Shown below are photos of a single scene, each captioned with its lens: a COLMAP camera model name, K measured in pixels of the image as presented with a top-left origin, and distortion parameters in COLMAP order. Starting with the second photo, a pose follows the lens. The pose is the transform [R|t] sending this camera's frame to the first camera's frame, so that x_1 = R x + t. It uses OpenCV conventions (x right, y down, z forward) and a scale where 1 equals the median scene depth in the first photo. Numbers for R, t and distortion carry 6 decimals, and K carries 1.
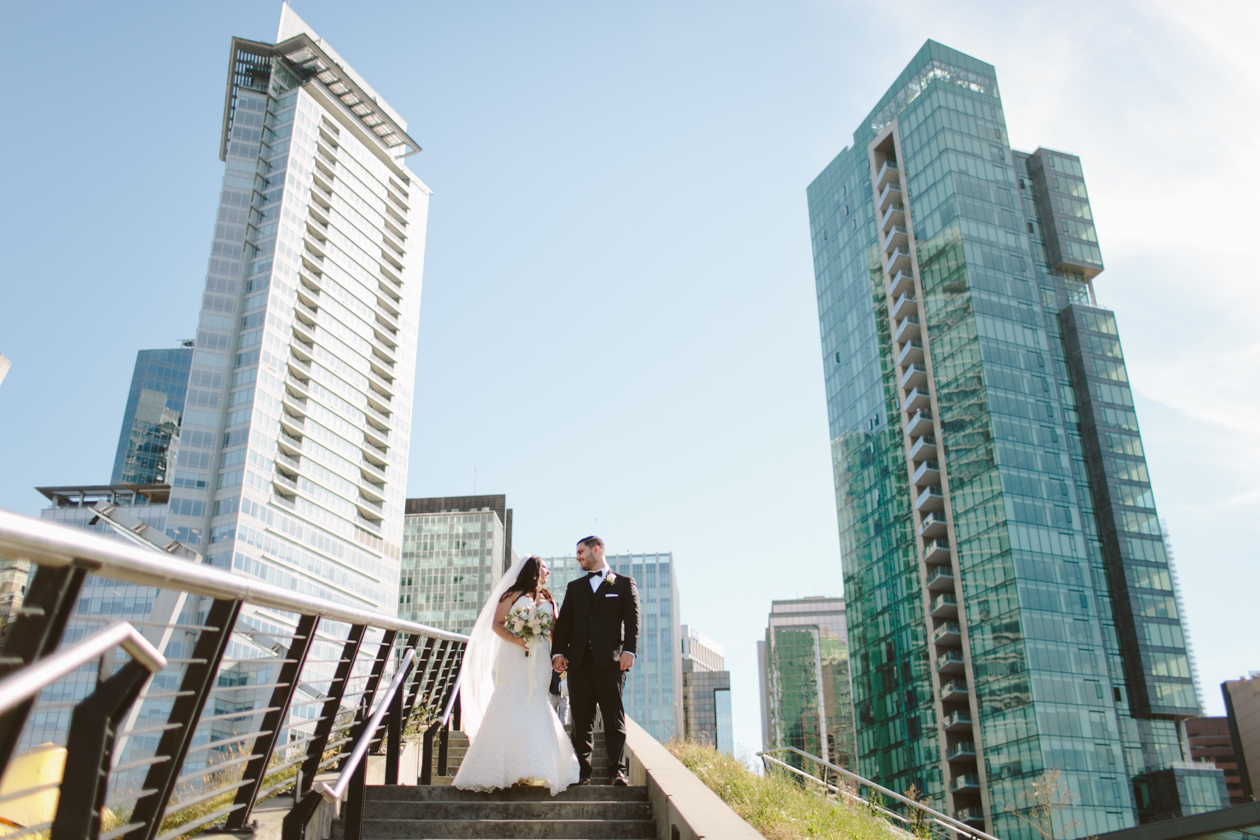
lens RADIAL K [[1200.2, 0, 633.8], [0, 1200.2, 418.9], [0, 0, 1]] dist [-0.098883, 0.111762]
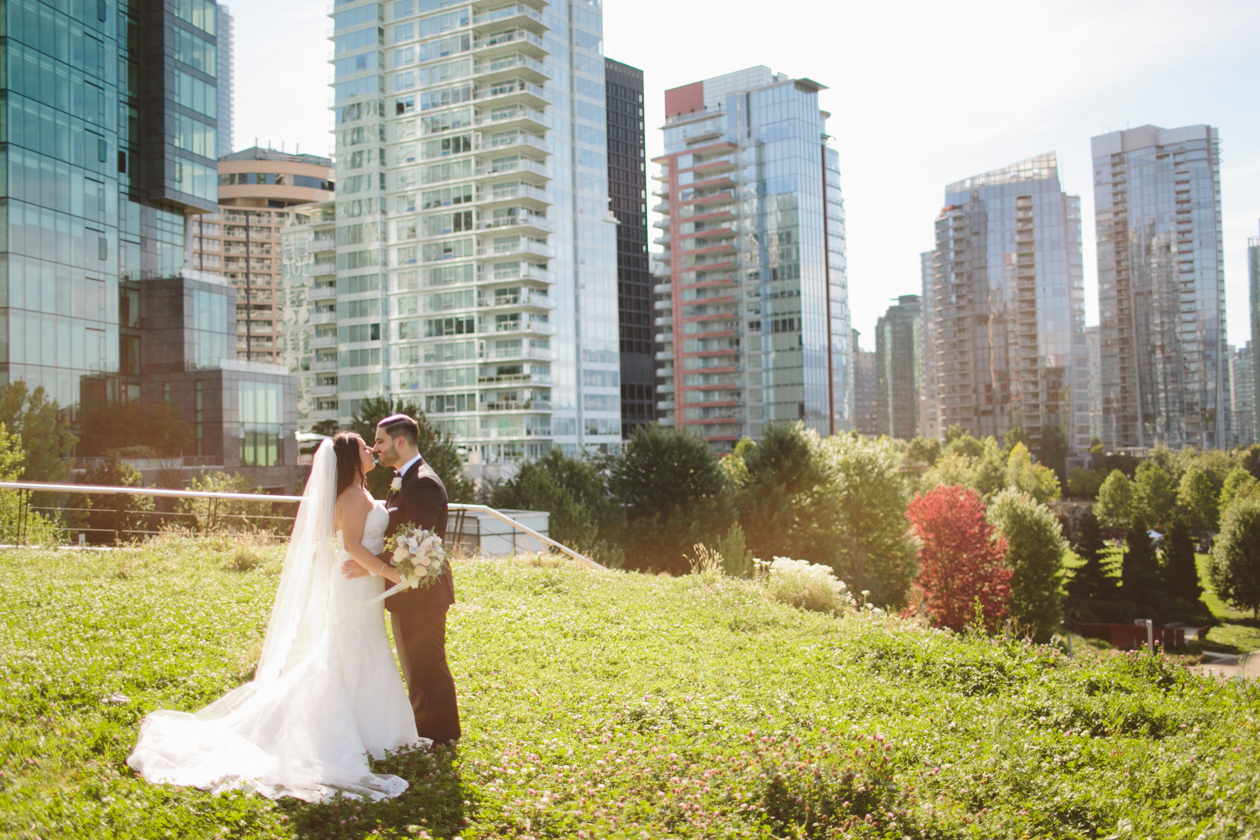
lens RADIAL K [[1200.2, 0, 633.8], [0, 1200.2, 418.9], [0, 0, 1]] dist [-0.098883, 0.111762]
pose [[0.570145, 0.019866, 0.821304, 0.028589], [-0.341829, 0.914798, 0.215169, 0.123497], [-0.747053, -0.403423, 0.528358, 0.371268]]
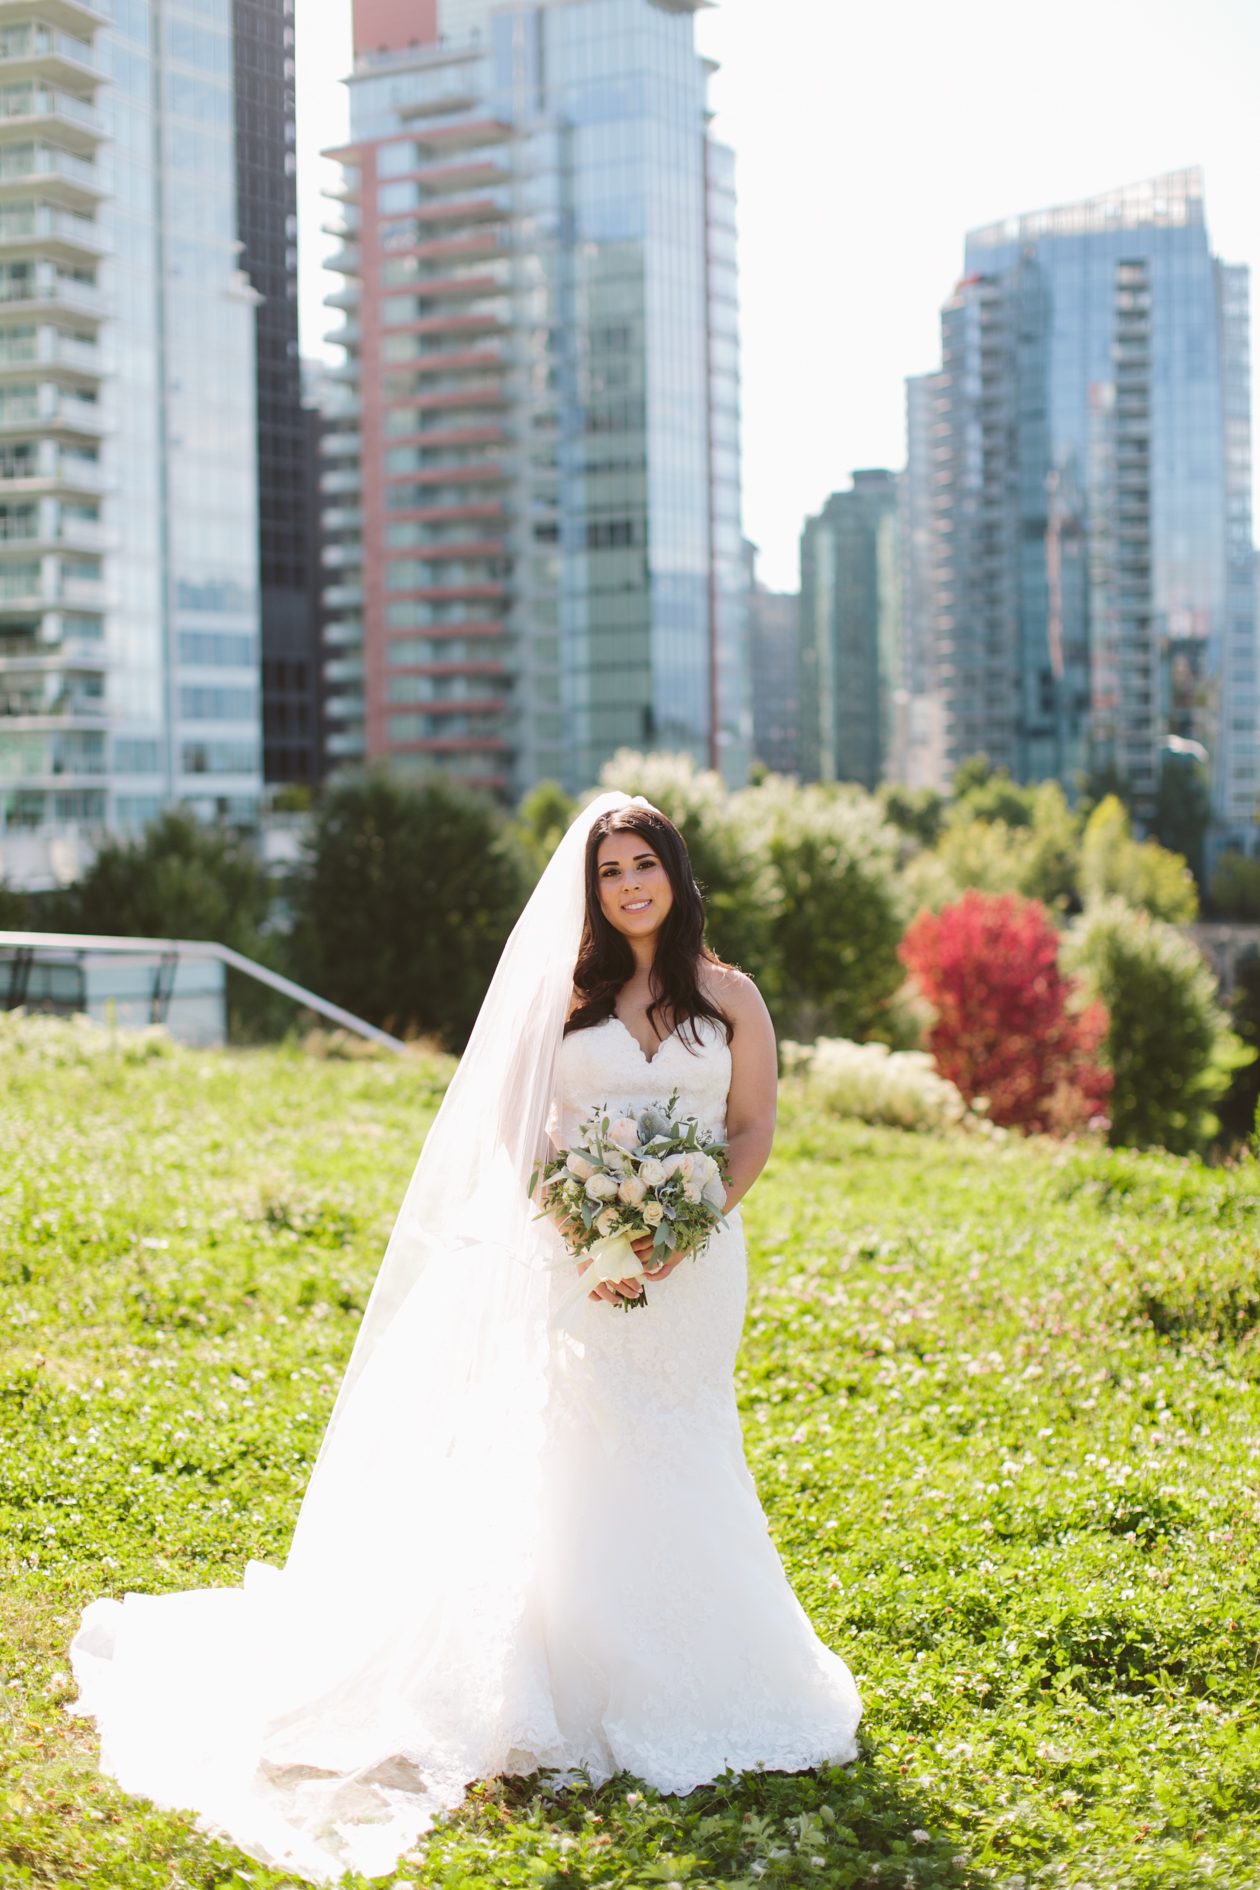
lens RADIAL K [[2722.2, 0, 640.9], [0, 2722.2, 936.1], [0, 0, 1]] dist [-0.184539, 0.494712]
pose [[0.443837, -0.039909, 0.895218, -0.010789], [-0.381615, 0.895474, 0.229120, 0.120395], [-0.810788, -0.443321, 0.382215, 0.371182]]
